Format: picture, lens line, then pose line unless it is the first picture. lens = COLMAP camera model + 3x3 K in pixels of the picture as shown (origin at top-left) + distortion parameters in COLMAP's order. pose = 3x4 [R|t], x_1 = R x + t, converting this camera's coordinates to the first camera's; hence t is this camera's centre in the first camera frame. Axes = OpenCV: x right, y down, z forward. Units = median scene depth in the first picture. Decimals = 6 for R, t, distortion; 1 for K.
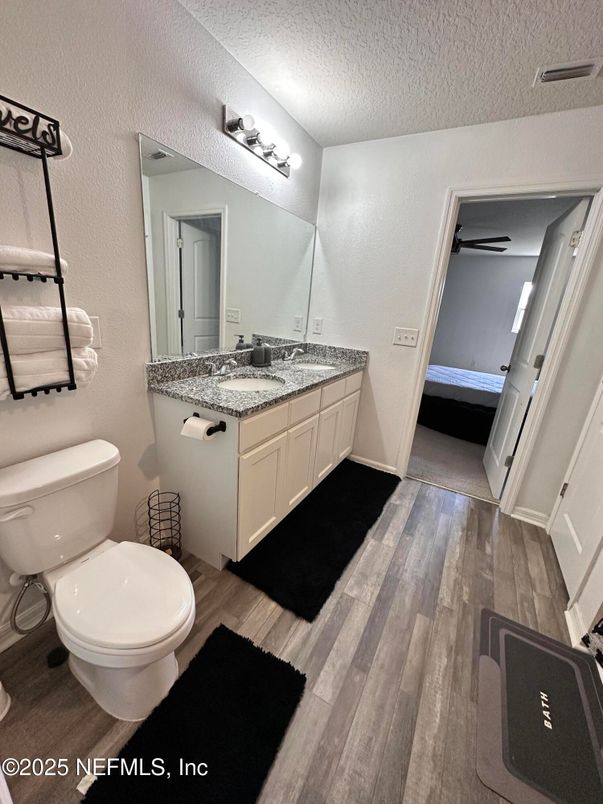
lens RADIAL K [[318.7, 0, 299.4], [0, 318.7, 403.2], [0, 0, 1]] dist [-0.003108, 0.000790]
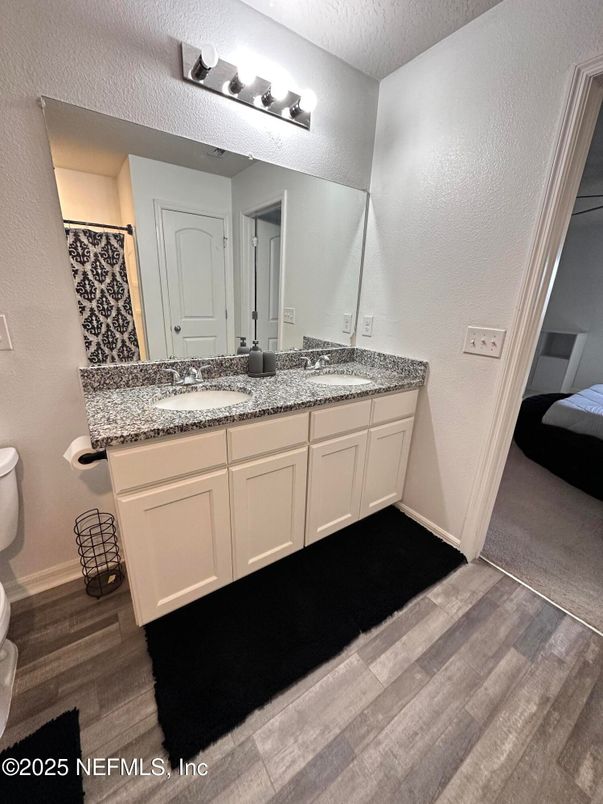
lens RADIAL K [[318.7, 0, 299.8], [0, 318.7, 402.3], [0, 0, 1]] dist [-0.003108, 0.000790]
pose [[0.900594, 0.092901, -0.424618, 0.316584], [-0.097531, 0.995173, 0.010871, -0.068119], [0.423578, 0.031623, 0.905307, 0.318585]]
